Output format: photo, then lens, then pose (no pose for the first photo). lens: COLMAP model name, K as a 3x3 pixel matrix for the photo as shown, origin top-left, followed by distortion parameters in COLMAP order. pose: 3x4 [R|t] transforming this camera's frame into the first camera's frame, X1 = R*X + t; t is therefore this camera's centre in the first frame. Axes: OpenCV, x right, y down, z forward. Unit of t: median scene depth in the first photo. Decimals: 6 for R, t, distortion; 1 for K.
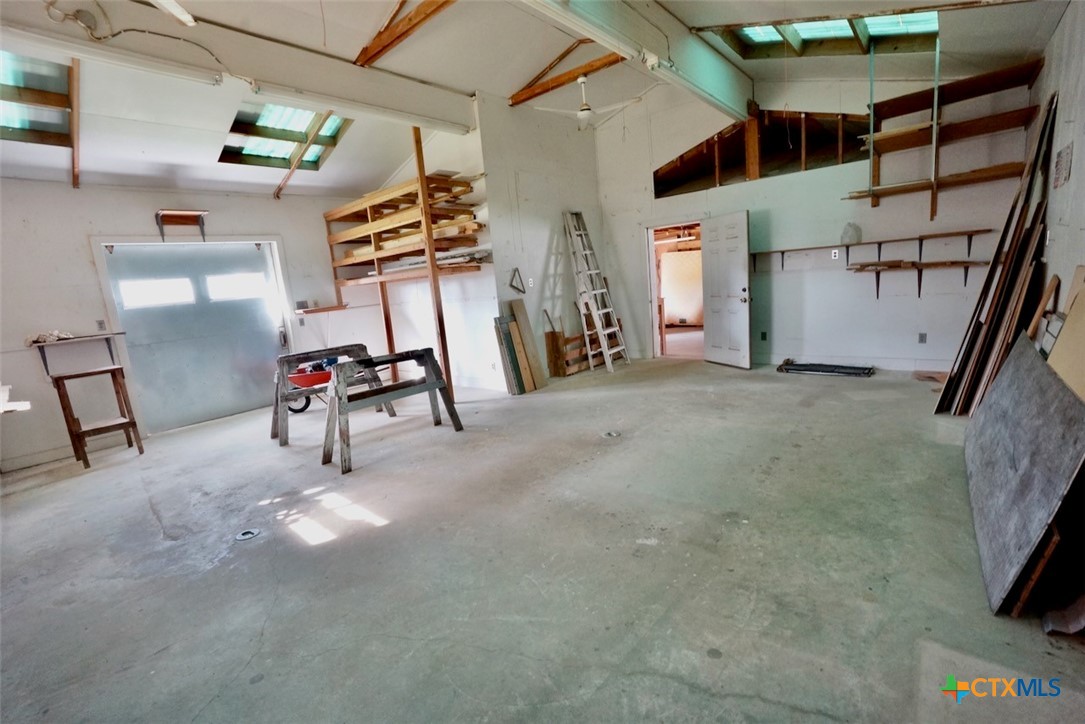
lens RADIAL K [[477.6, 0, 536.0], [0, 477.6, 366.4], [0, 0, 1]] dist [-0.063327, 0.023862]
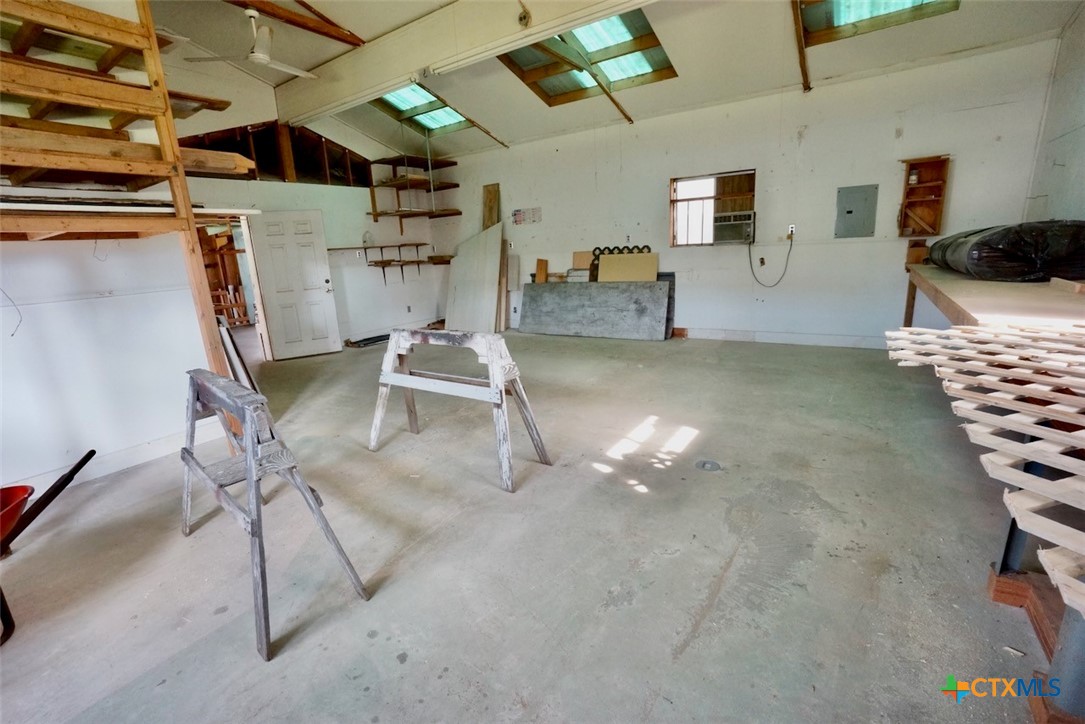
lens RADIAL K [[477.6, 0, 536.0], [0, 477.6, 366.4], [0, 0, 1]] dist [-0.063327, 0.023862]
pose [[-0.123371, -0.147698, 0.981308, -1.023607], [0.242773, 0.954322, 0.174158, -0.062701], [-0.962206, 0.259721, -0.081878, 0.930250]]
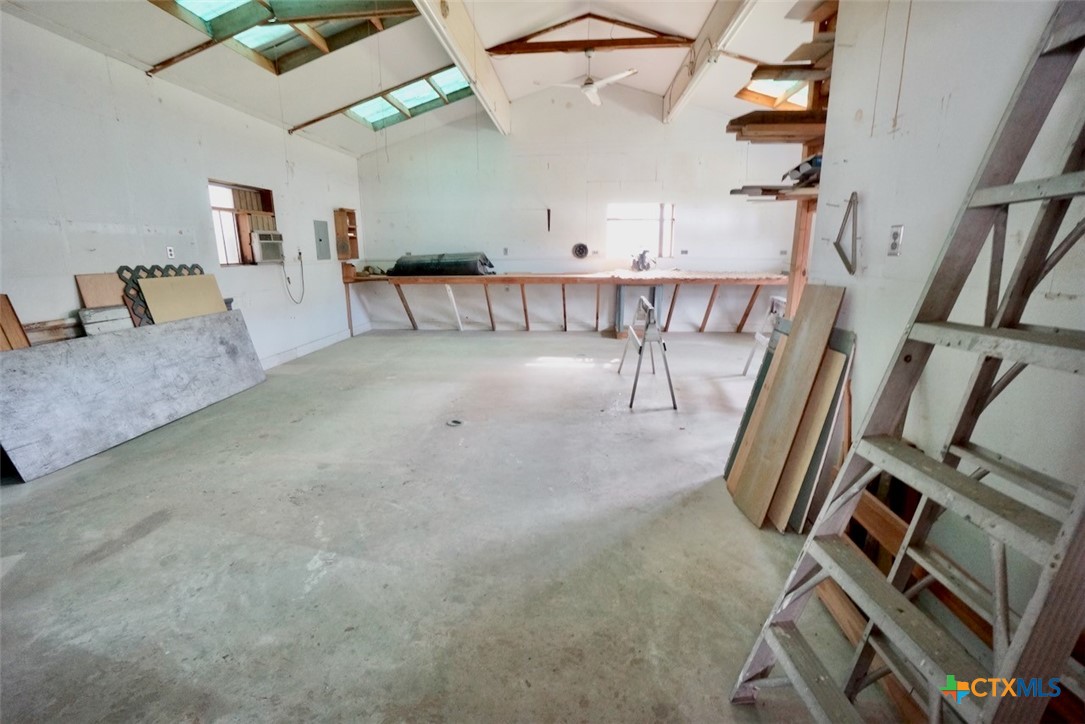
lens RADIAL K [[477.6, 0, 536.0], [0, 477.6, 366.4], [0, 0, 1]] dist [-0.063327, 0.023862]
pose [[-0.805247, 0.231909, -0.545707, 0.493280], [-0.022533, 0.907707, 0.418999, -0.329788], [0.592512, 0.349694, -0.725702, 1.664312]]
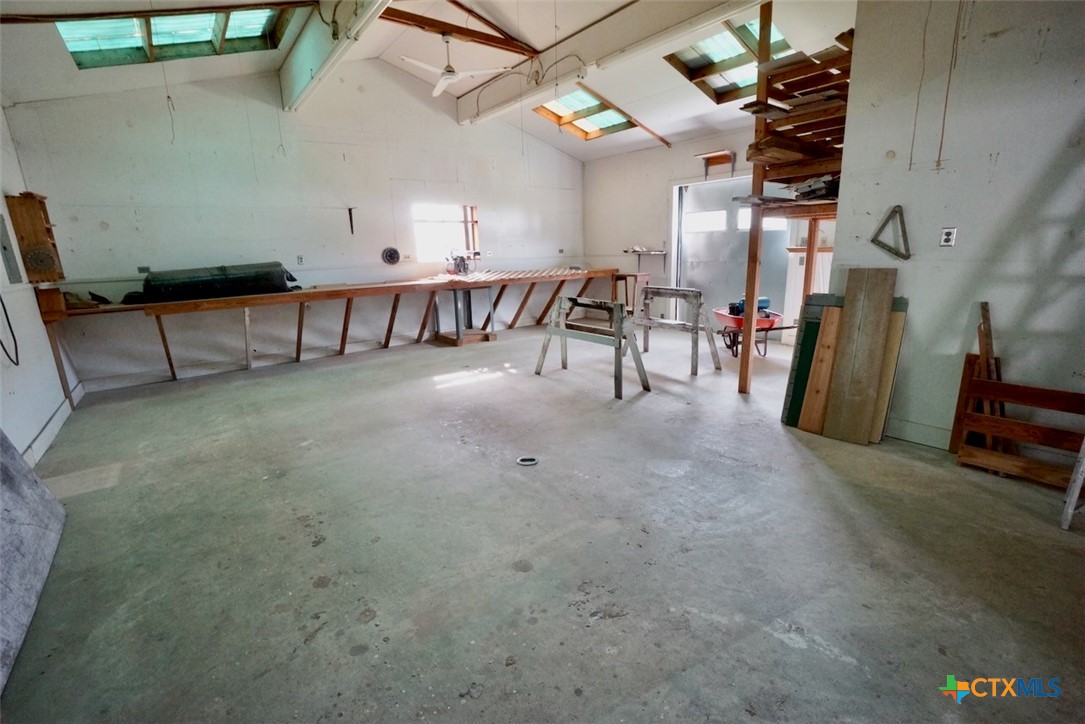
lens RADIAL K [[477.6, 0, 536.0], [0, 477.6, 366.4], [0, 0, 1]] dist [-0.063327, 0.023862]
pose [[-0.193712, 0.327987, -0.924608, 0.779301], [-0.122781, 0.926945, 0.354540, -0.255189], [0.973345, 0.182203, -0.139290, 1.058216]]
